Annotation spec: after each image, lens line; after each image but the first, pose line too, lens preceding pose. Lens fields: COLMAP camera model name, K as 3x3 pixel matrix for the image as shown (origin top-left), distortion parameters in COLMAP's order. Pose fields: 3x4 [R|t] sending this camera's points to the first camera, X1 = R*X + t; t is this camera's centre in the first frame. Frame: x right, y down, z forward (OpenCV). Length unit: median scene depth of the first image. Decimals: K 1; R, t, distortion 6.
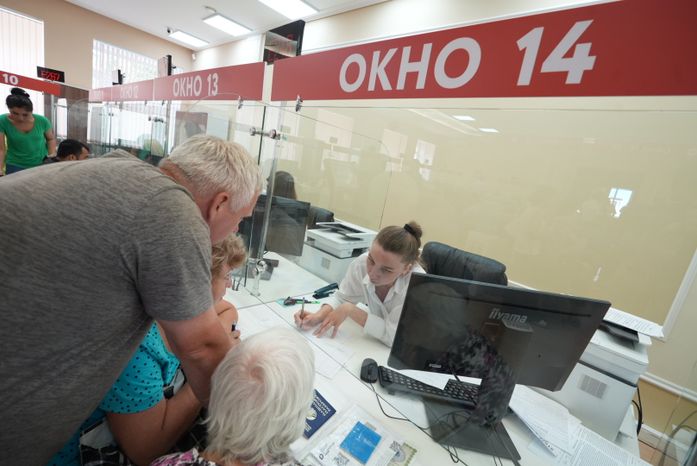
lens RADIAL K [[313.6, 0, 348.5], [0, 313.6, 233.0], [0, 0, 1]] dist [-0.000109, 0.000011]
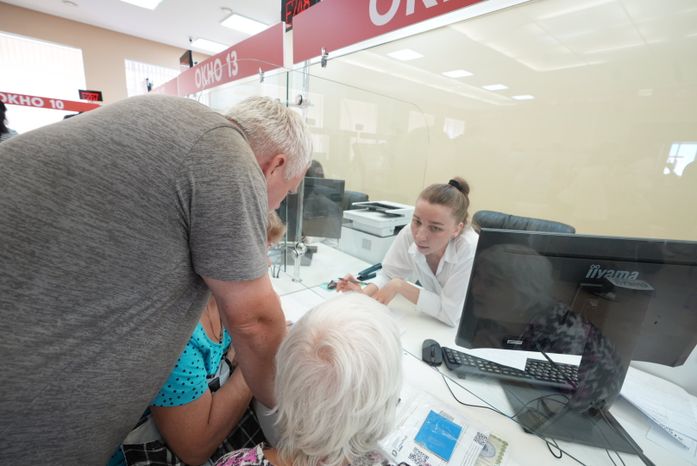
lens RADIAL K [[312.3, 0, 344.5], [0, 312.3, 232.0], [0, 0, 1]] dist [0.001873, 0.000479]
pose [[0.988694, -0.090716, -0.119392, -0.041331], [0.093181, 0.995533, 0.015218, 0.070806], [0.117478, -0.026171, 0.992731, 0.118705]]
